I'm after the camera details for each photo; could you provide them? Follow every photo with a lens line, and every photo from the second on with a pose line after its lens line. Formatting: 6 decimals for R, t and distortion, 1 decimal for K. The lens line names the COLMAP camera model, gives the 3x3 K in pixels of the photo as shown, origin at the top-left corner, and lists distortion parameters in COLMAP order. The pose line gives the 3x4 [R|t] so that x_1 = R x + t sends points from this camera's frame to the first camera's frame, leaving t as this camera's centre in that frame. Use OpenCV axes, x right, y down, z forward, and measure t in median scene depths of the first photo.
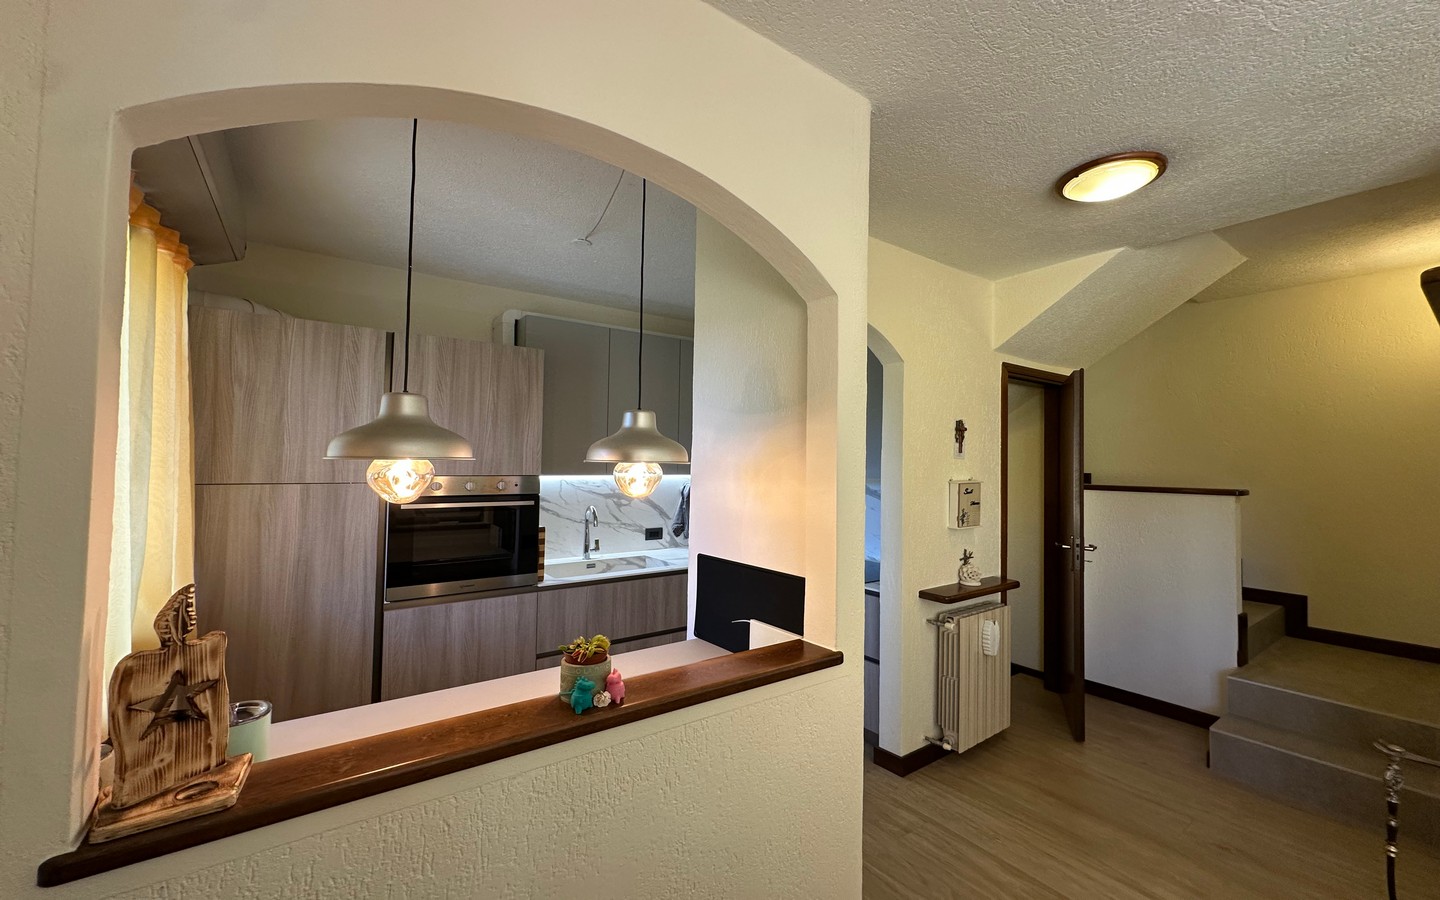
lens RADIAL K [[571.2, 0, 721.9], [0, 571.2, 437.7], [0, 0, 1]] dist [-0.000043, -0.000054]
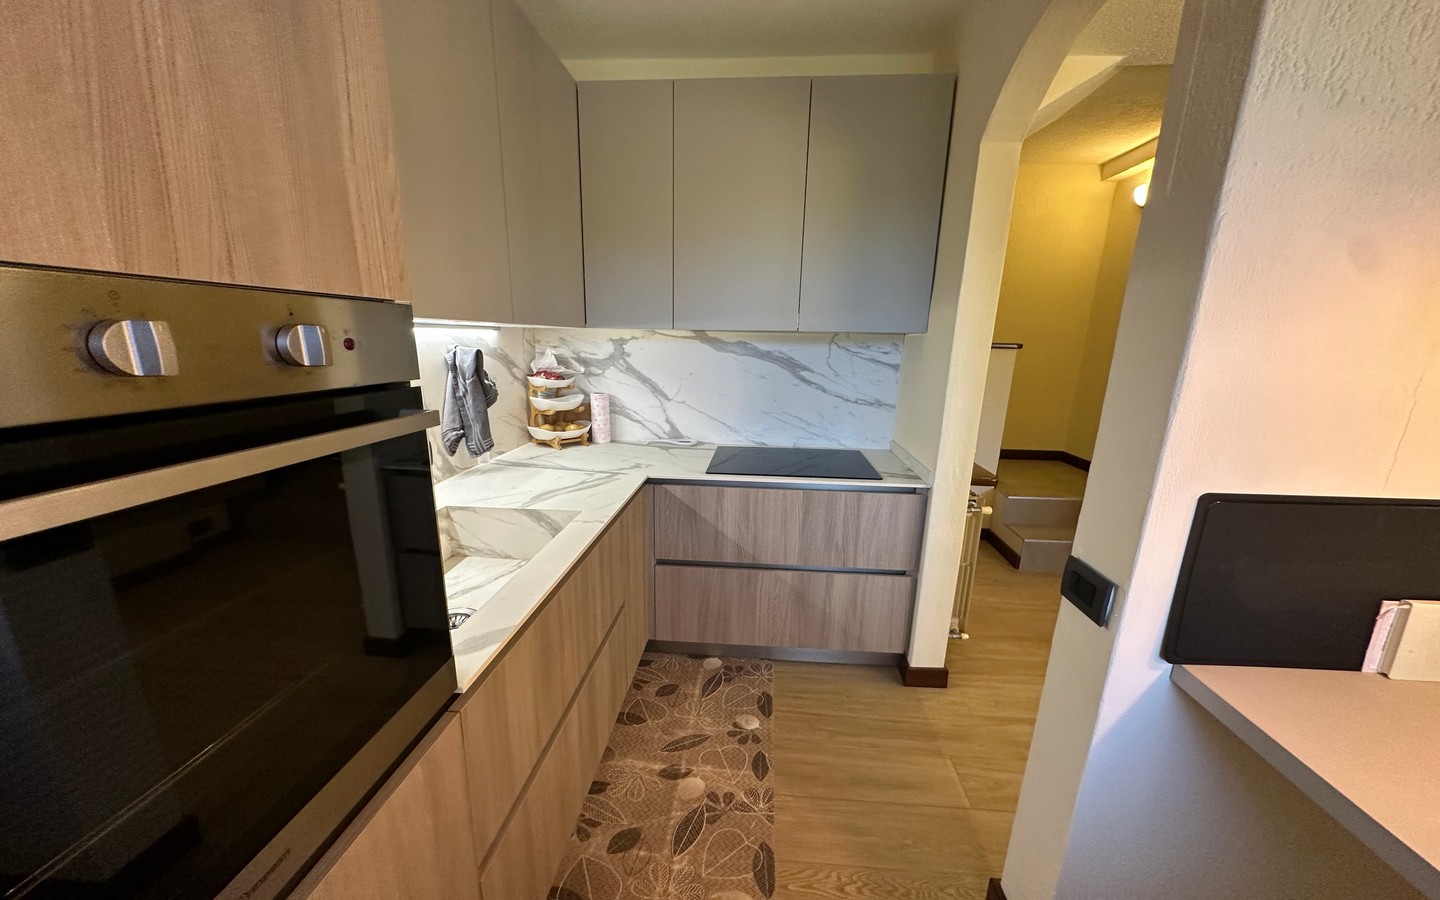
lens RADIAL K [[561.3, 0, 724.7], [0, 561.3, 487.5], [0, 0, 1]] dist [-0.001365, -0.000097]
pose [[0.645393, -0.197315, 0.737926, -0.423210], [-0.042774, 0.955209, 0.292825, 0.066106], [-0.762652, -0.220551, 0.608045, 0.737511]]
